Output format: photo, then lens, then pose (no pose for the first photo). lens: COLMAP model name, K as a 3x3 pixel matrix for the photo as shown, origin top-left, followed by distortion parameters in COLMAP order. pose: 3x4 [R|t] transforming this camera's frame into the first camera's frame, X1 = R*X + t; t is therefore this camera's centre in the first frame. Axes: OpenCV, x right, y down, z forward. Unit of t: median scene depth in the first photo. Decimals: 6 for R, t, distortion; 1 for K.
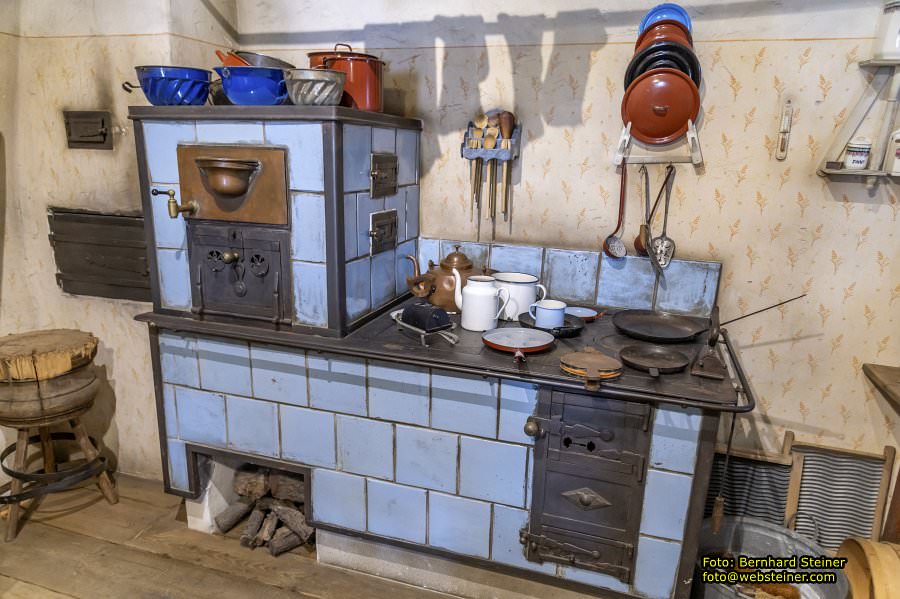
lens RADIAL K [[595.4, 0, 452.4], [0, 595.4, 311.3], [0, 0, 1]] dist [-0.006153, 0.001008]
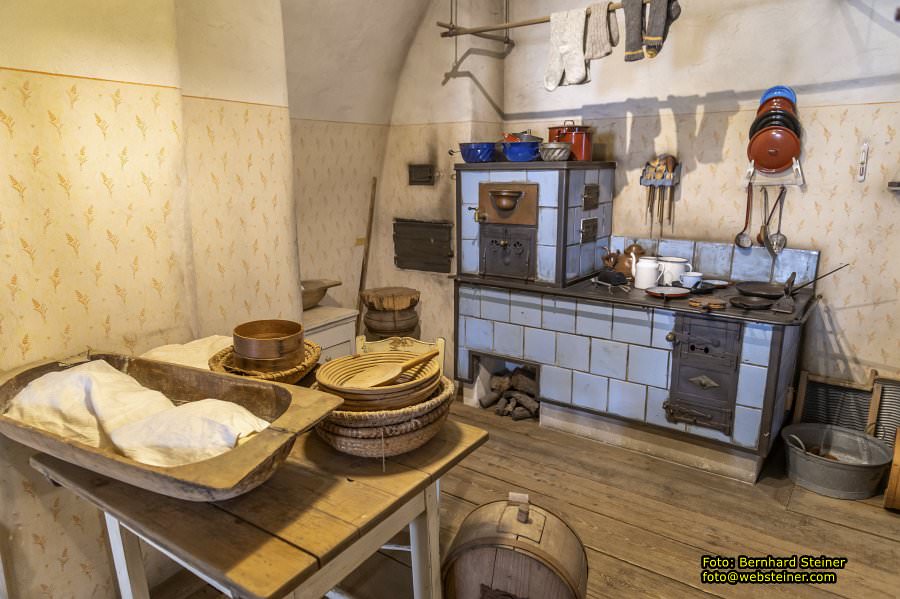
lens RADIAL K [[595.4, 0, 444.1], [0, 595.4, 307.0], [0, 0, 1]] dist [-0.006153, 0.001008]
pose [[0.942291, 0.039804, -0.332422, 0.066847], [-0.052093, 0.998246, -0.028135, 0.152545], [0.330719, 0.043828, 0.942711, -0.717526]]
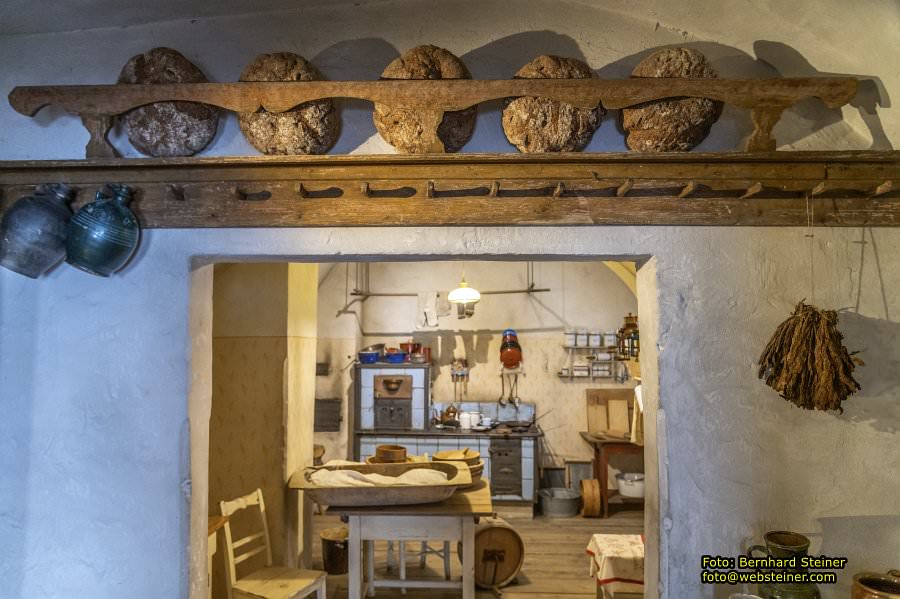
lens RADIAL K [[595.4, 0, 440.5], [0, 595.4, 299.8], [0, 0, 1]] dist [-0.006153, 0.001008]
pose [[0.971016, -0.011641, 0.238730, -0.805568], [0.087762, 0.946409, -0.310818, 0.342536], [-0.222318, 0.322761, 0.920000, -2.032503]]
